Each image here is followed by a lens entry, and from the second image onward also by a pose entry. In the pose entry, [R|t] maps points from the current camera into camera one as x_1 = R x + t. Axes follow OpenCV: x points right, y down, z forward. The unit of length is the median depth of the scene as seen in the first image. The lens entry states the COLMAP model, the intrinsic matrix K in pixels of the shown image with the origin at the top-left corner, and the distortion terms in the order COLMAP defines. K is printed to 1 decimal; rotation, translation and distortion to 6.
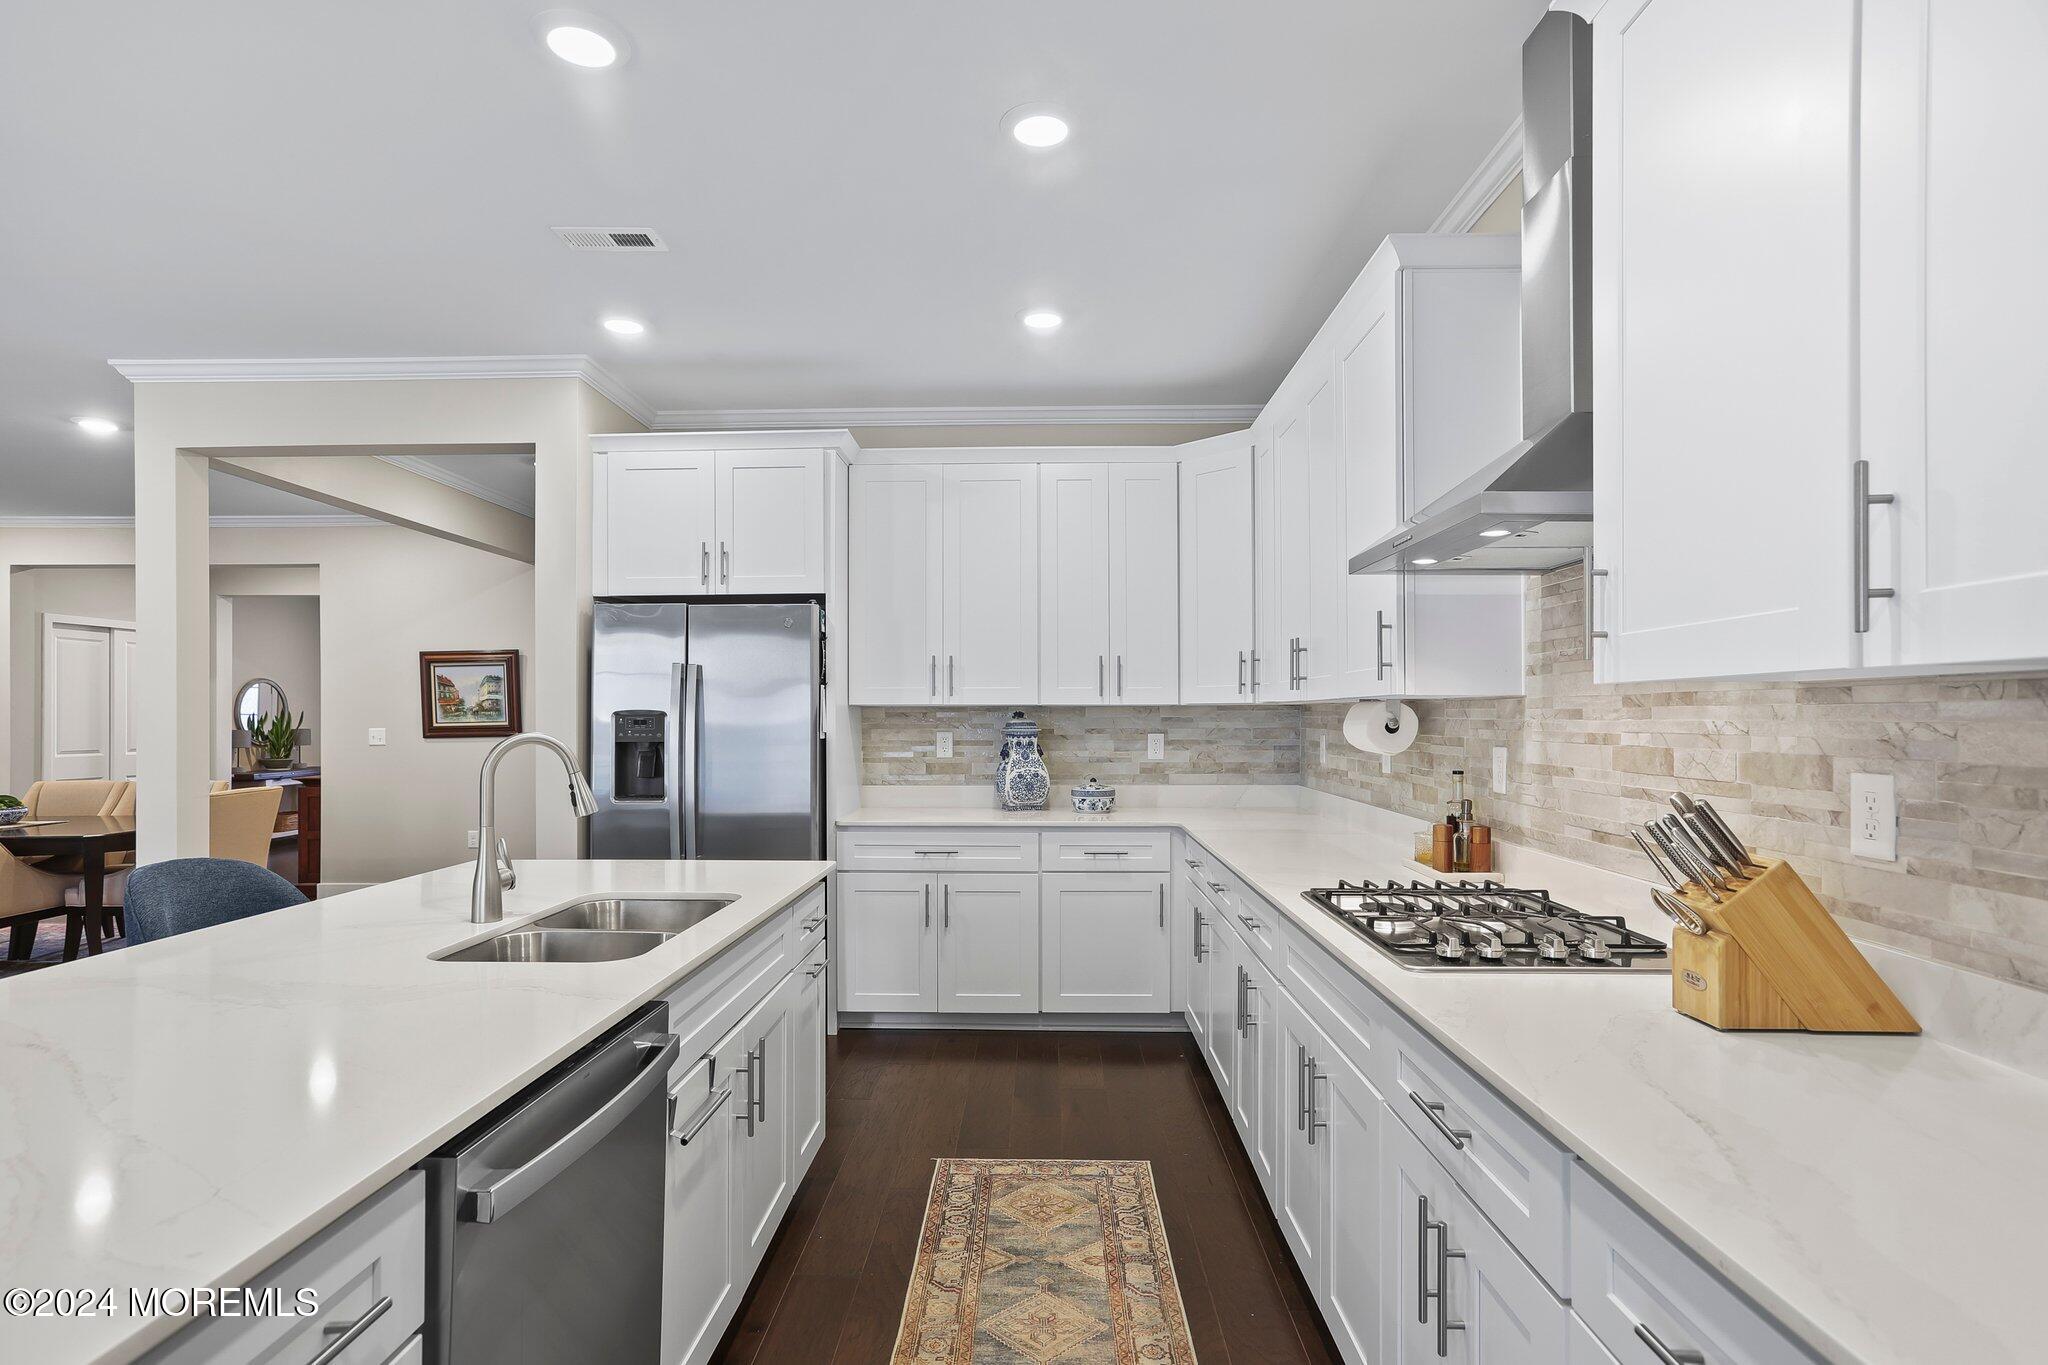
lens RADIAL K [[1045.6, 0, 1018.2], [0, 1045.6, 709.5], [0, 0, 1]] dist [0.004890, 0.003491]
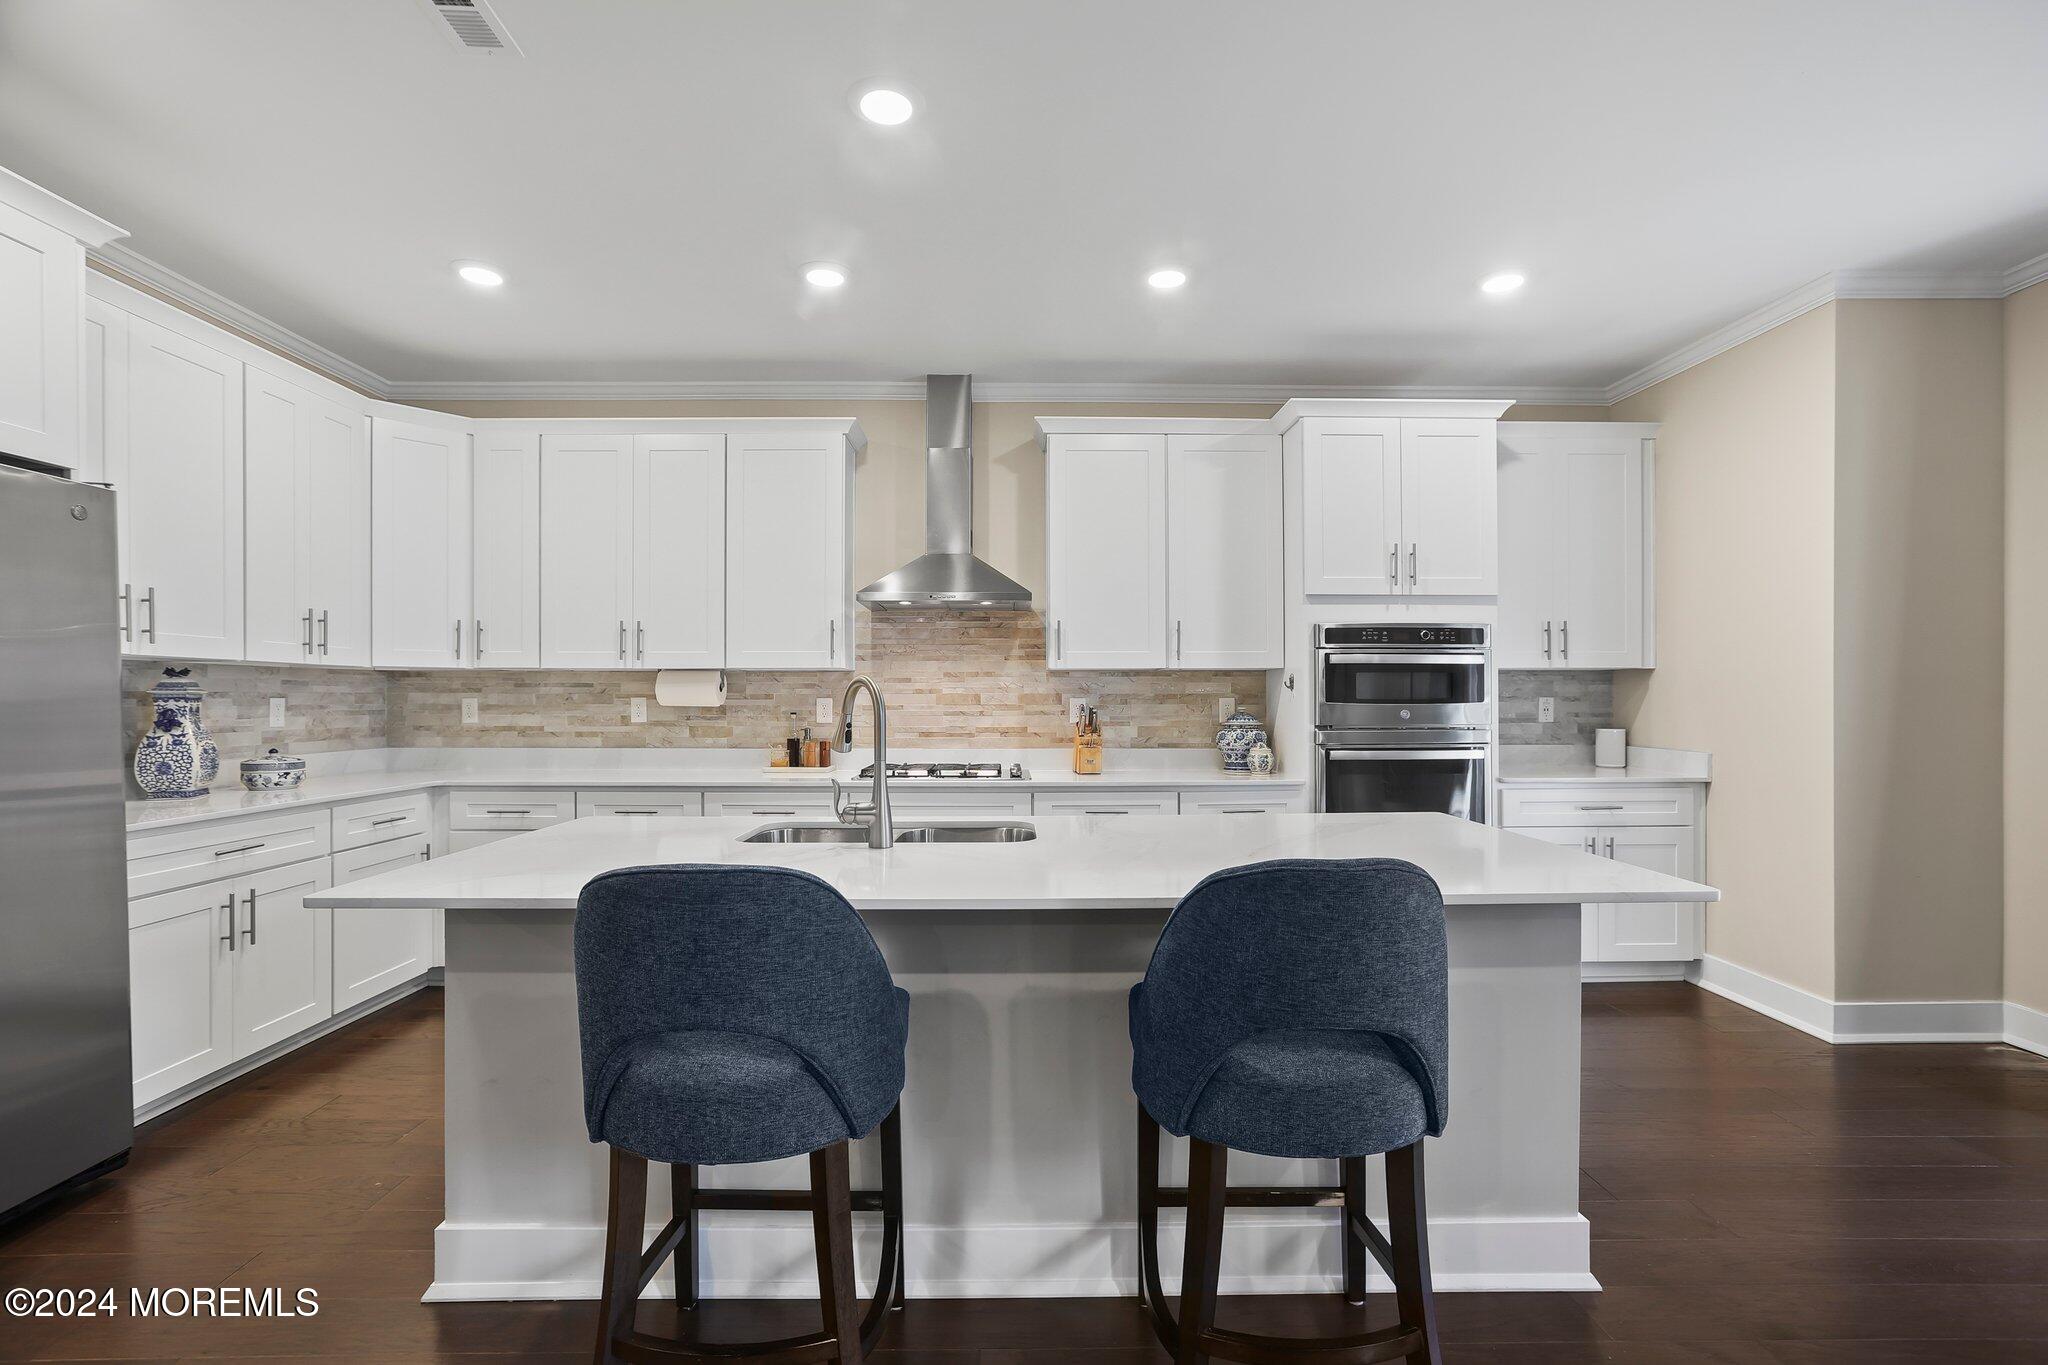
lens RADIAL K [[938.5, 0, 1032.4], [0, 938.5, 696.7], [0, 0, 1]] dist [-0.024338, 0.009500]
pose [[-0.044591, 0.003900, 0.998998, -0.771528], [-0.005284, 0.999977, -0.004139, 0.024484], [-0.998991, -0.005463, -0.044569, 0.448805]]
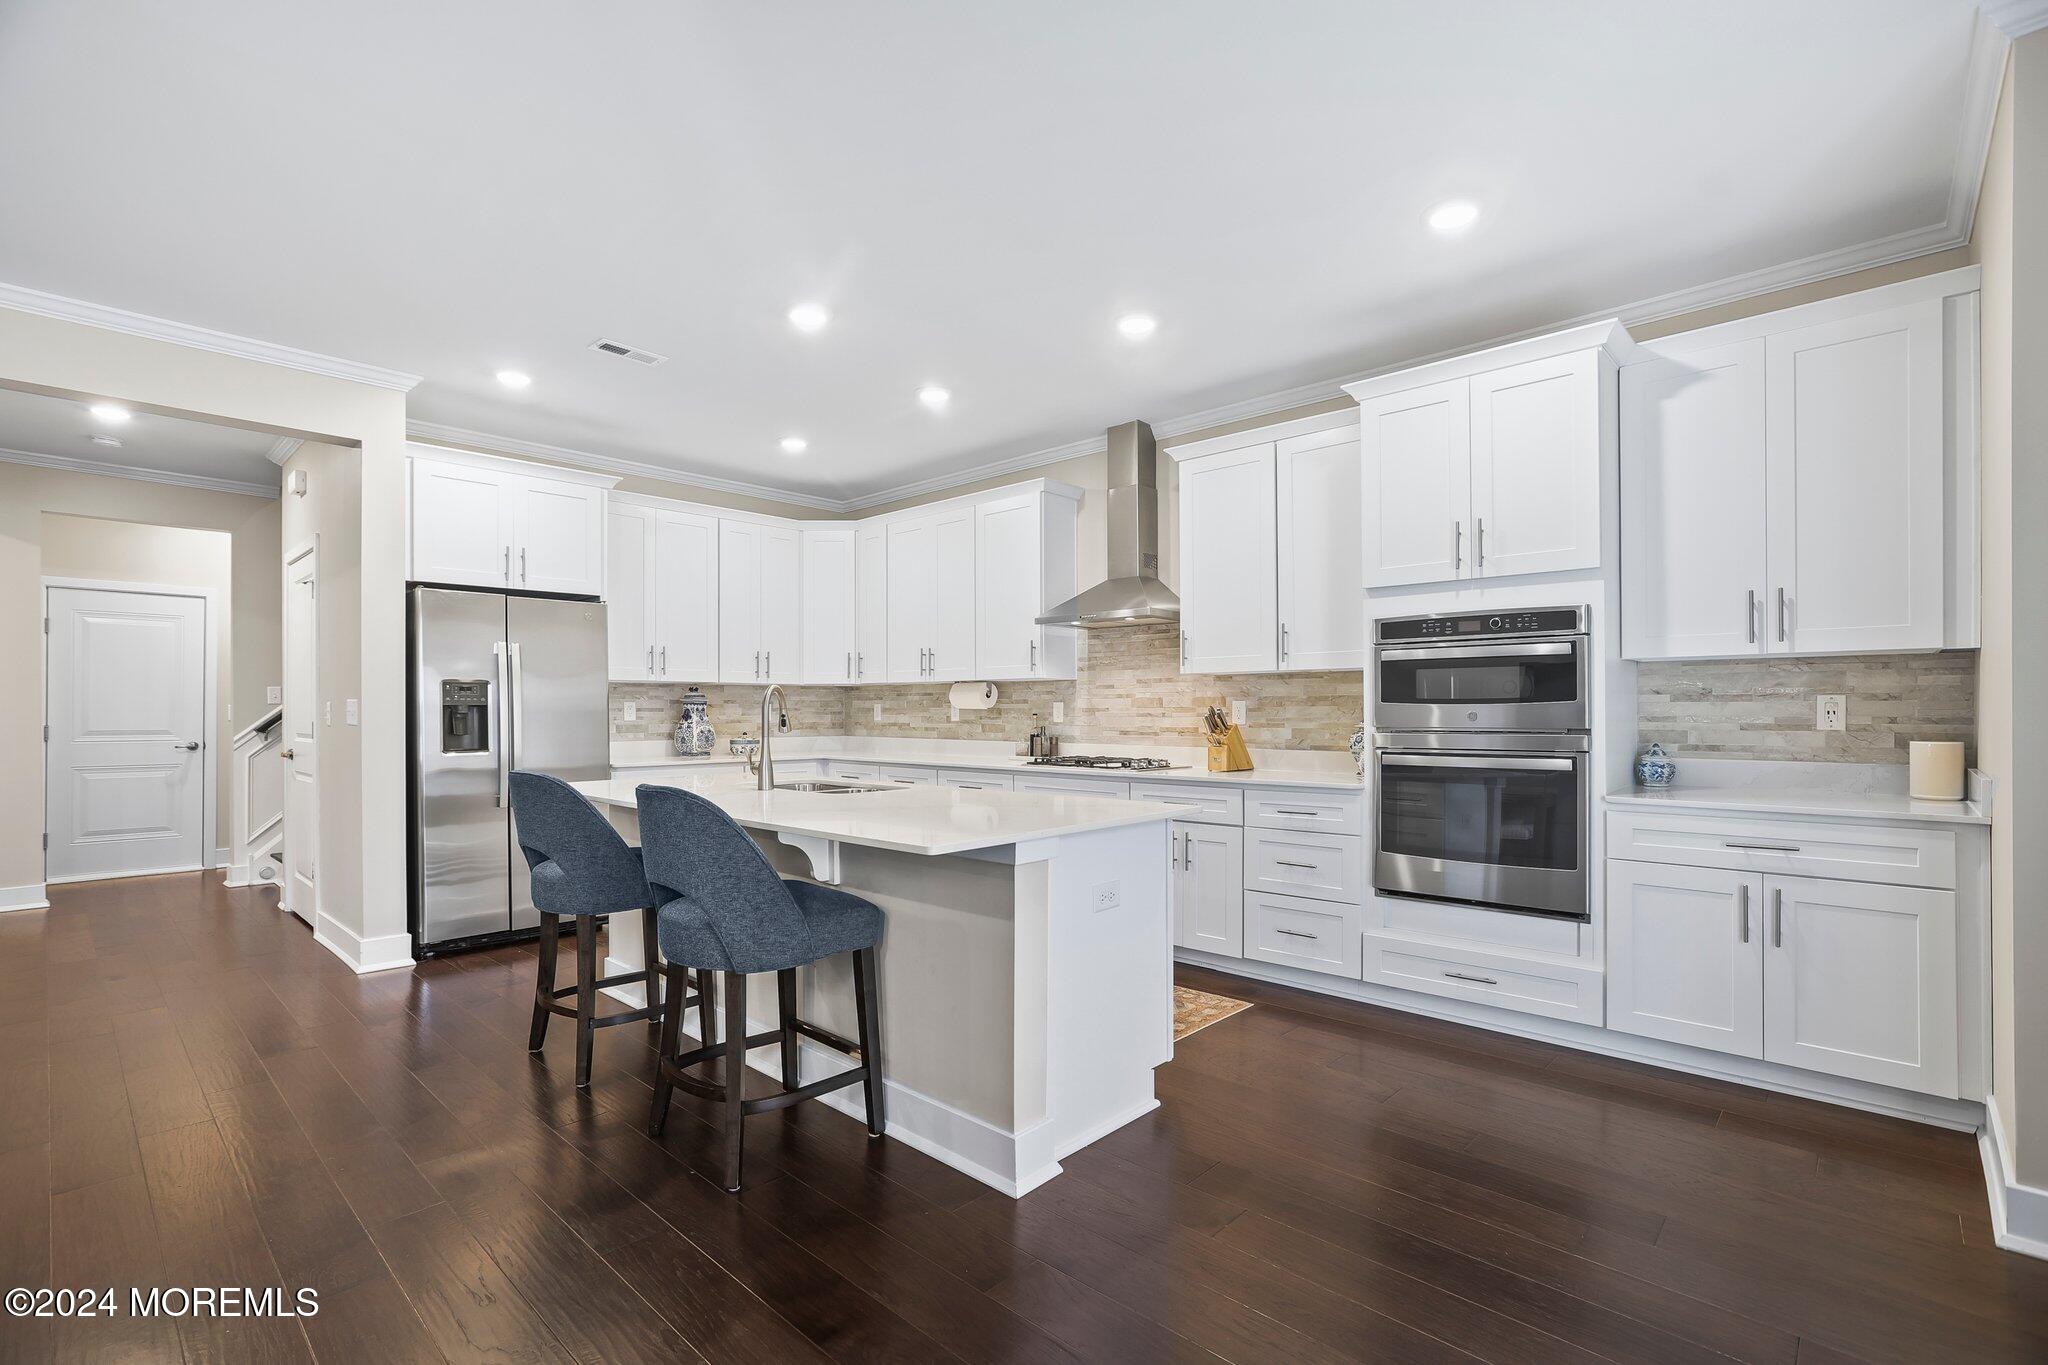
lens RADIAL K [[938.5, 0, 1019.5], [0, 938.5, 716.1], [0, 0, 1]] dist [-0.024338, 0.009500]
pose [[0.660060, -0.004078, 0.751202, -0.730340], [-0.004097, 0.999951, 0.009028, 0.030733], [-0.751202, -0.009037, 0.660010, -0.191550]]
